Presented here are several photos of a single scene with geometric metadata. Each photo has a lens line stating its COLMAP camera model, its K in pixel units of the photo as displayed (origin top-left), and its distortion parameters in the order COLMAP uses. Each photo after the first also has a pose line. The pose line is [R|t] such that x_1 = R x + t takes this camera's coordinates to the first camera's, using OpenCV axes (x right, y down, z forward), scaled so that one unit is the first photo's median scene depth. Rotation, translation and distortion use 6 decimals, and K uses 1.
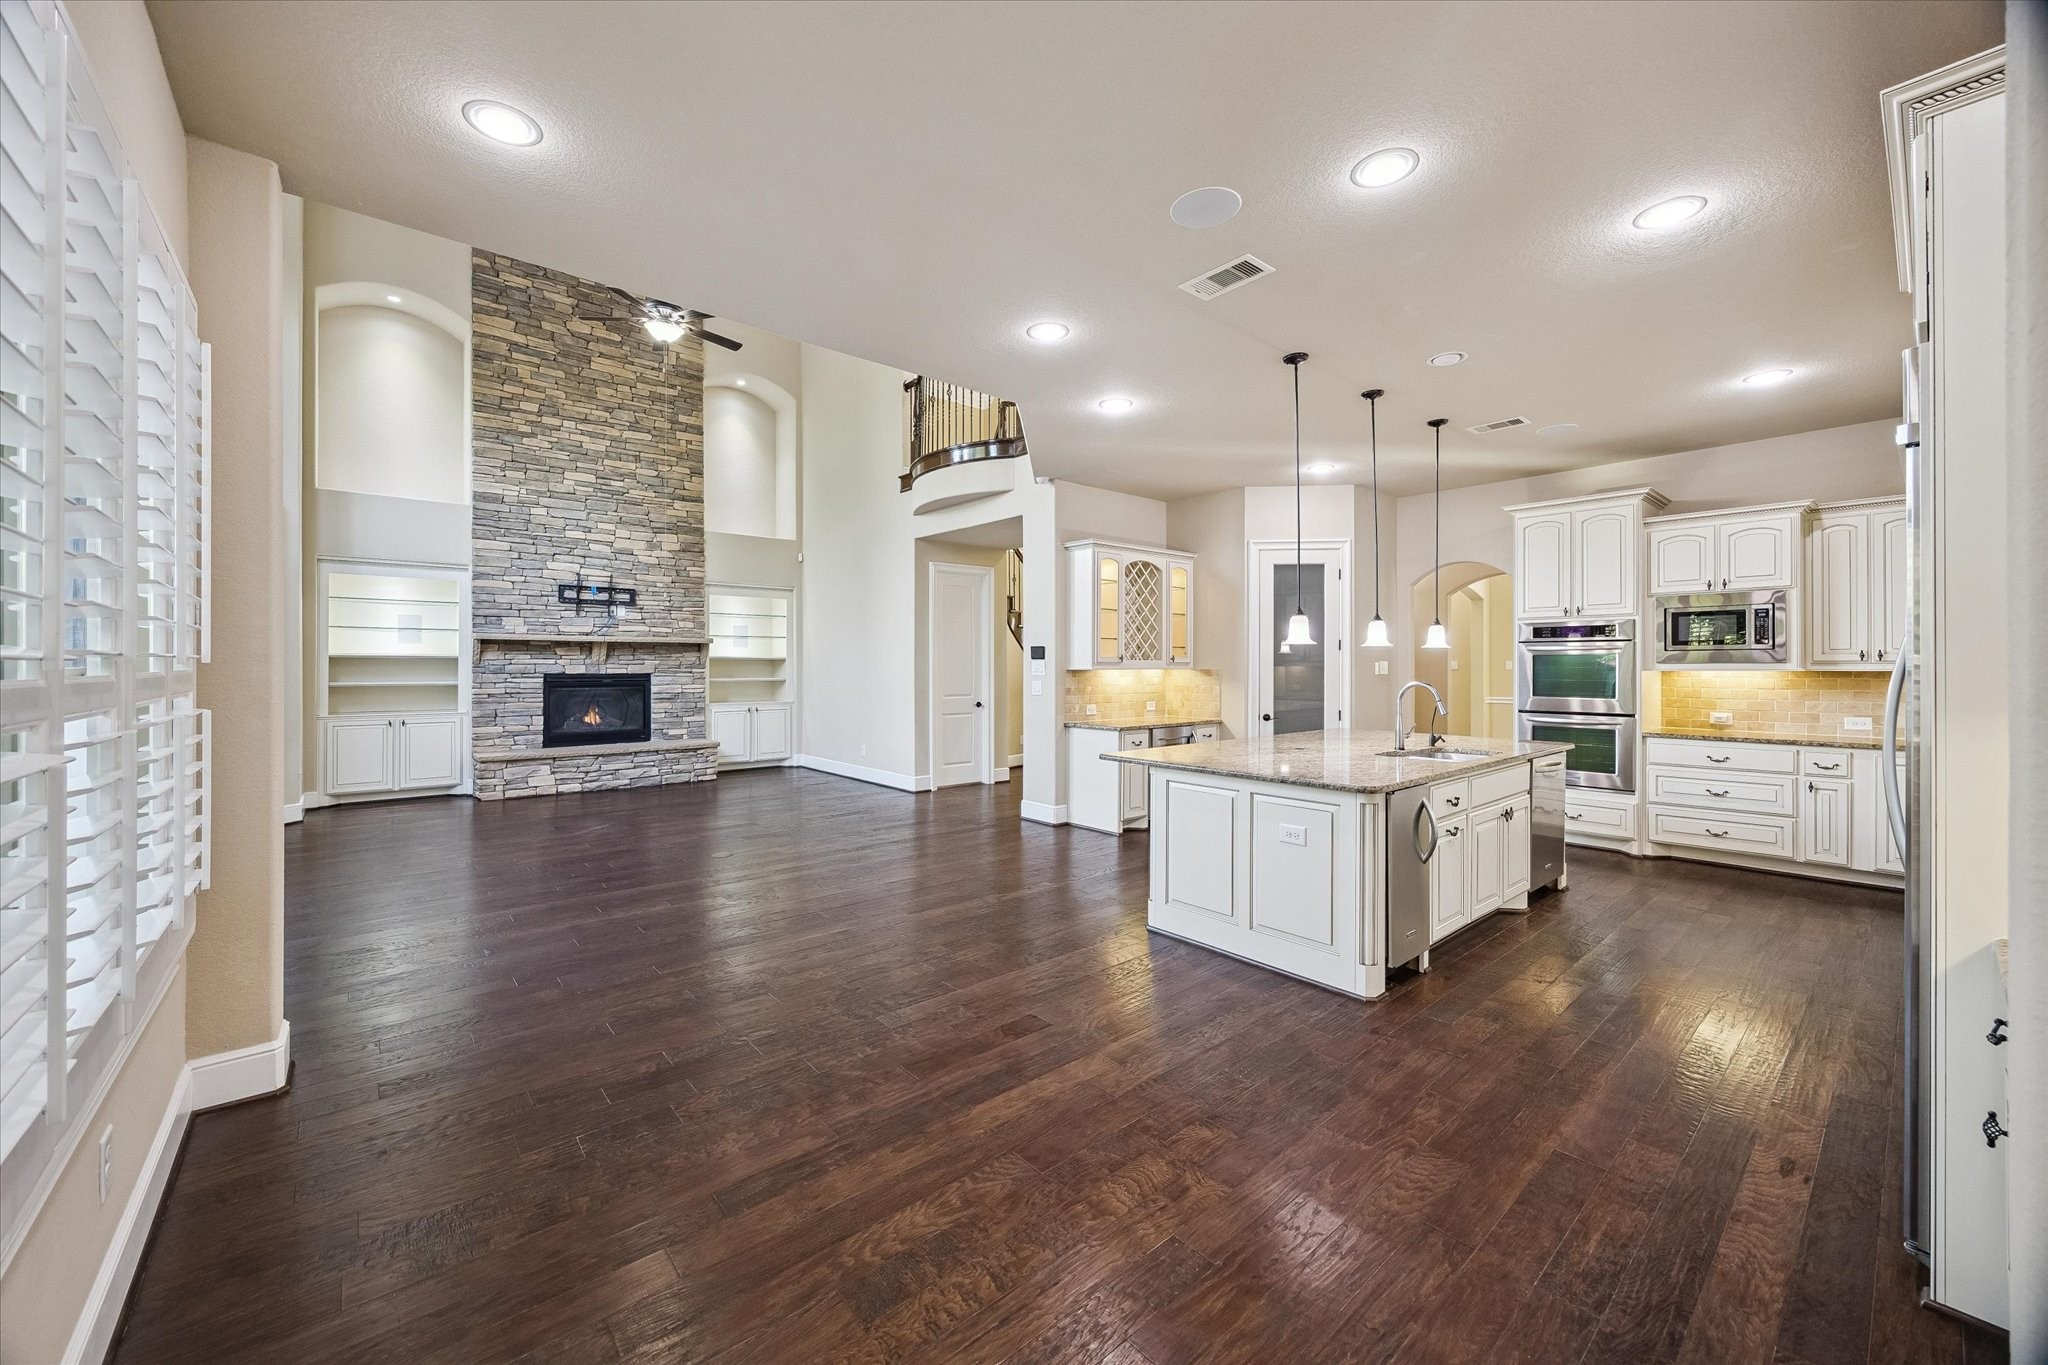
lens RADIAL K [[770.7, 0, 1004.3], [0, 770.7, 672.1], [0, 0, 1]] dist [-0.001416, 0.000130]
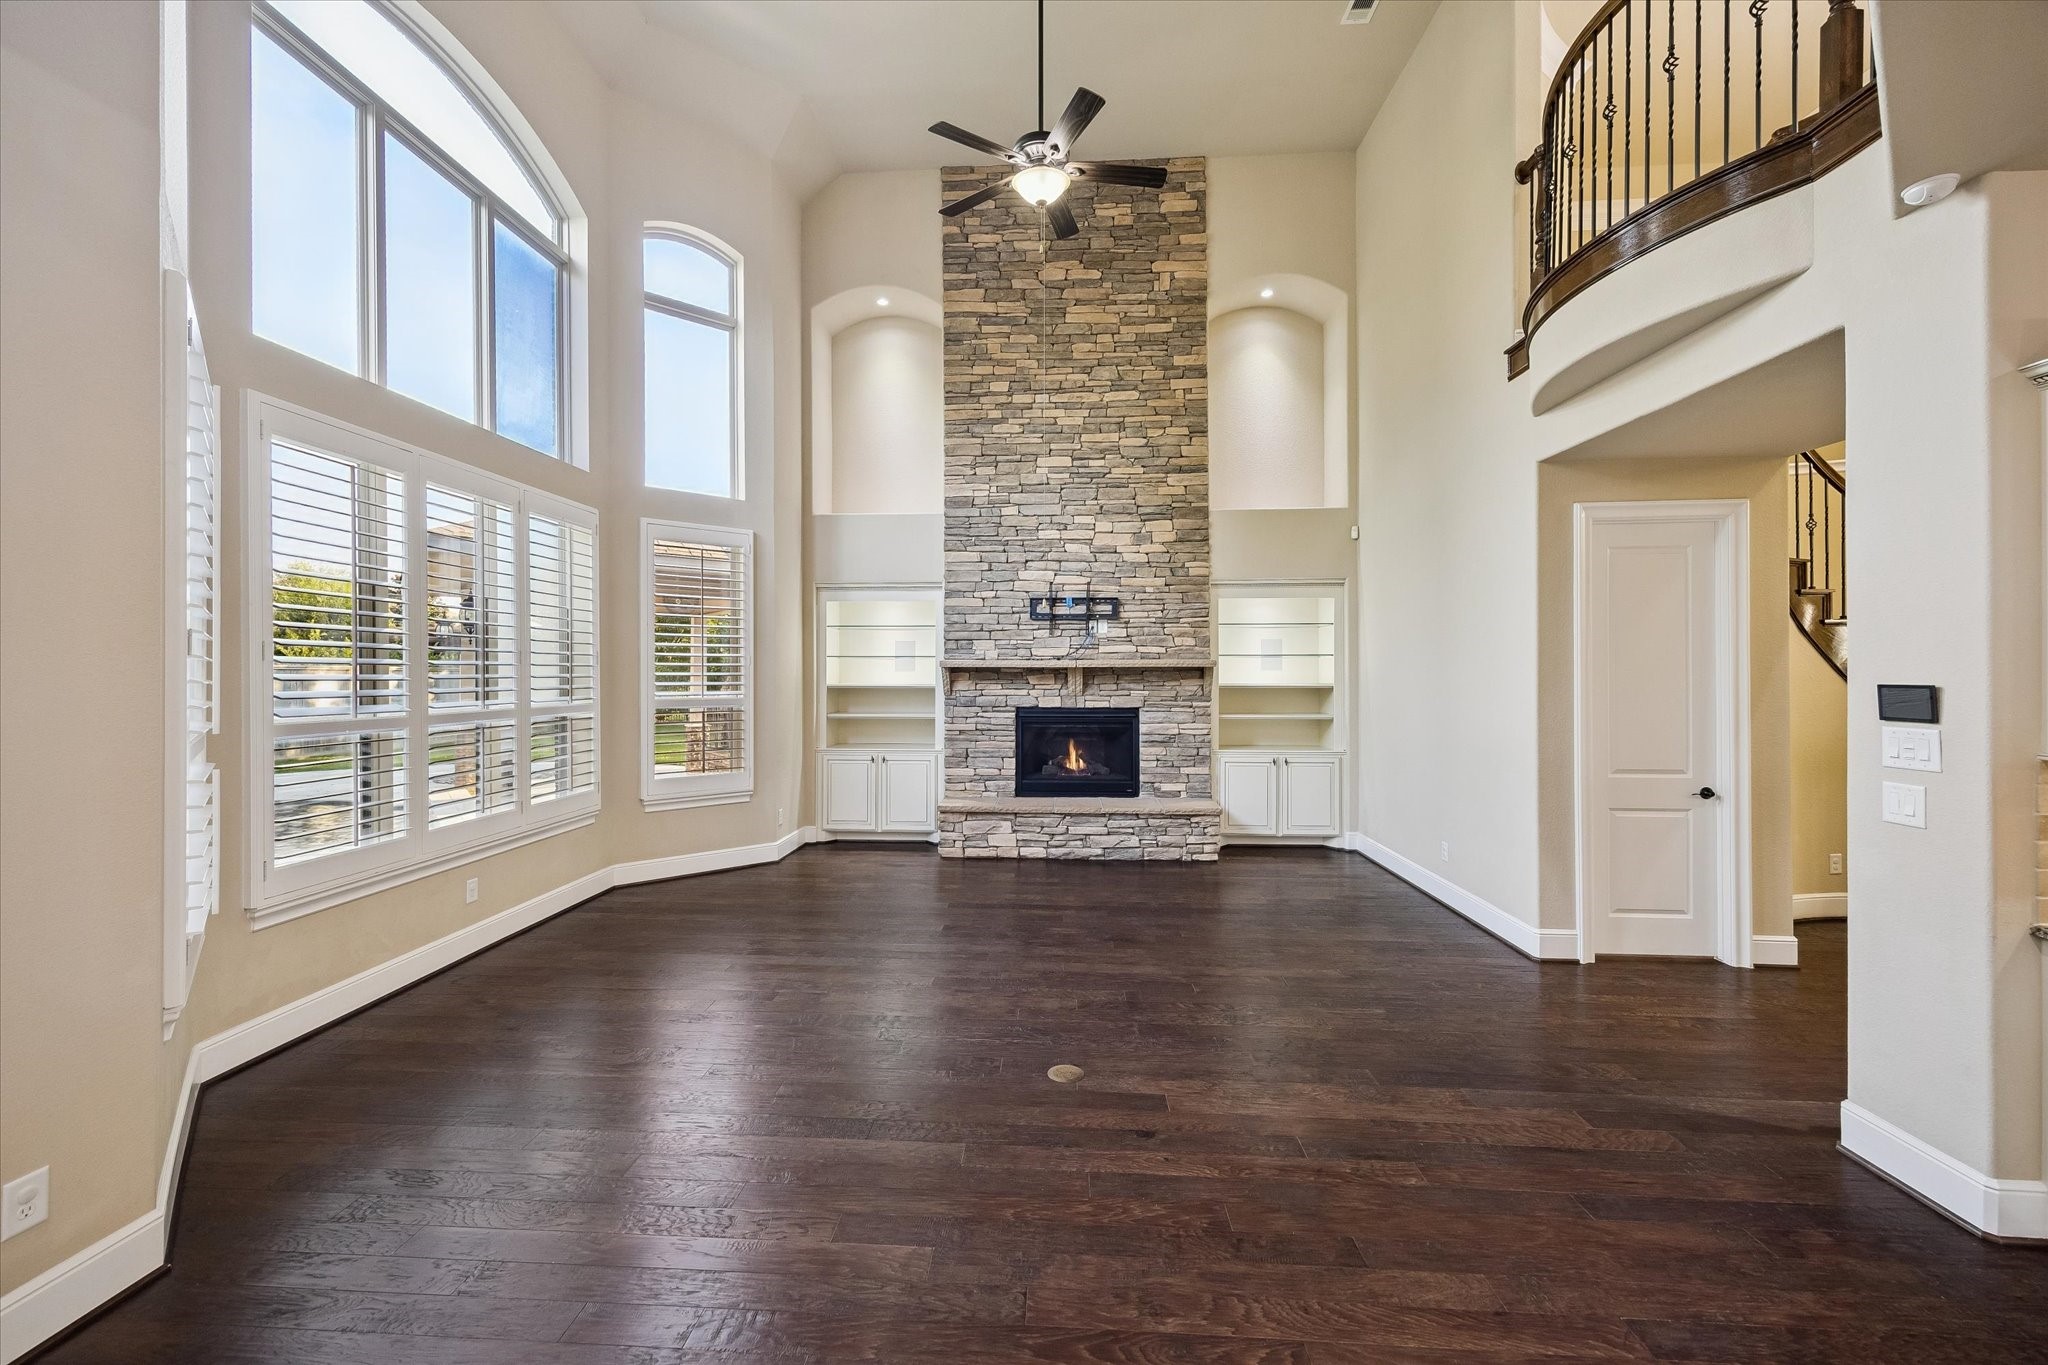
lens RADIAL K [[814.5, 0, 1025.8], [0, 814.5, 673.6], [0, 0, 1]] dist [0.009086, 0.000462]
pose [[0.731285, -0.001722, -0.682070, 0.004836], [-0.005061, 0.999956, -0.007950, -0.026387], [0.682054, 0.009266, 0.731243, 0.362152]]
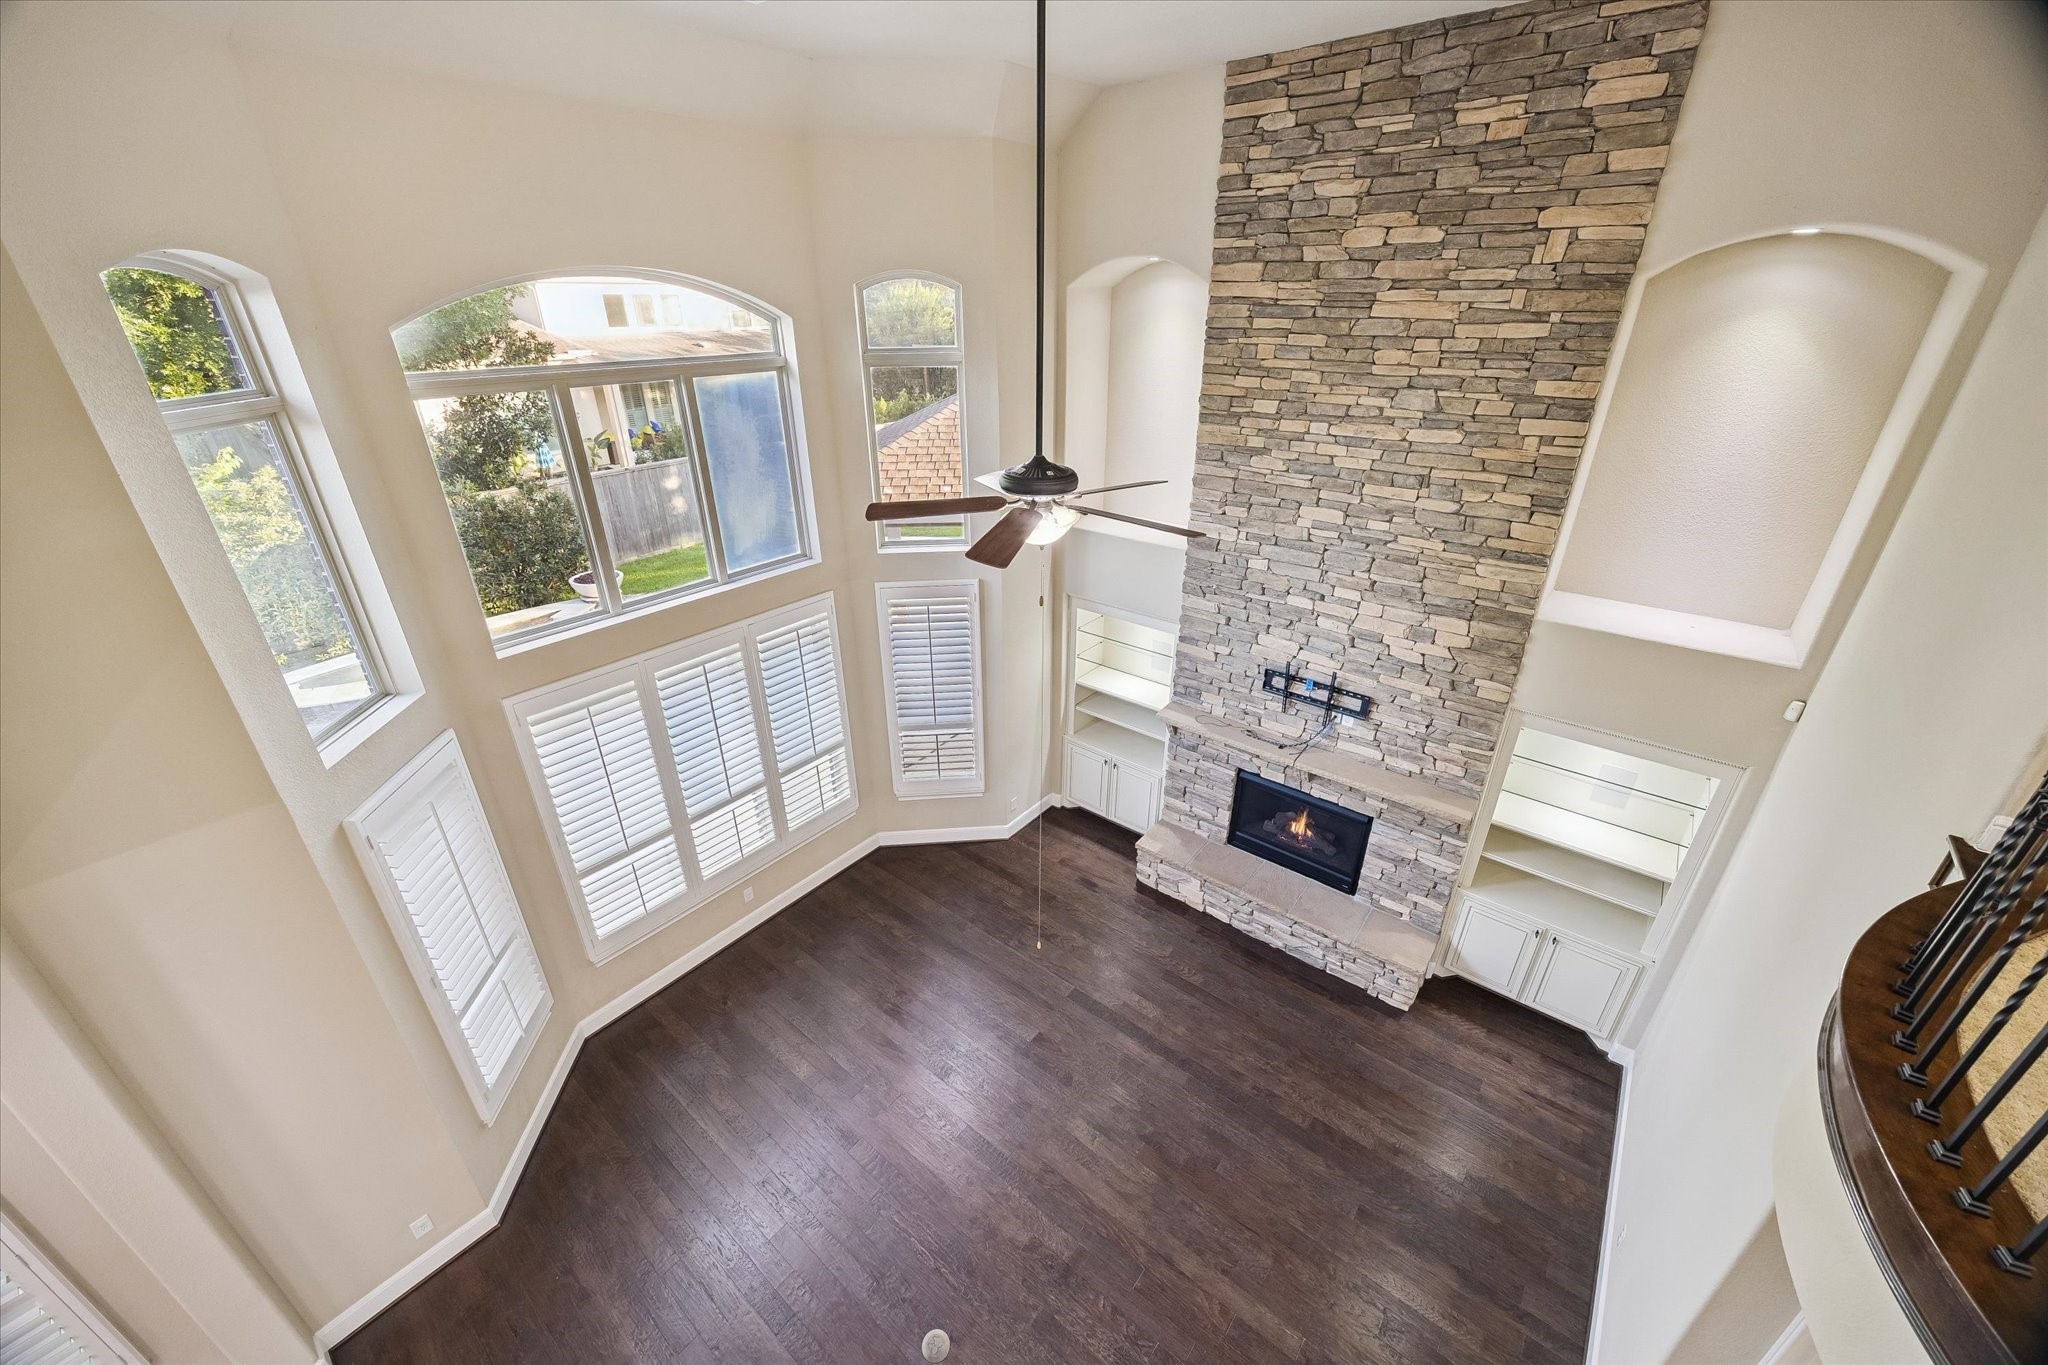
lens RADIAL K [[770.7, 0, 1015.7], [0, 770.7, 693.1], [0, 0, 1]] dist [-0.001416, 0.000130]
pose [[0.187653, 0.431004, -0.882622, 0.007429], [-0.010264, 0.899396, 0.437013, -0.390859], [0.982182, -0.072947, 0.173199, 0.642452]]
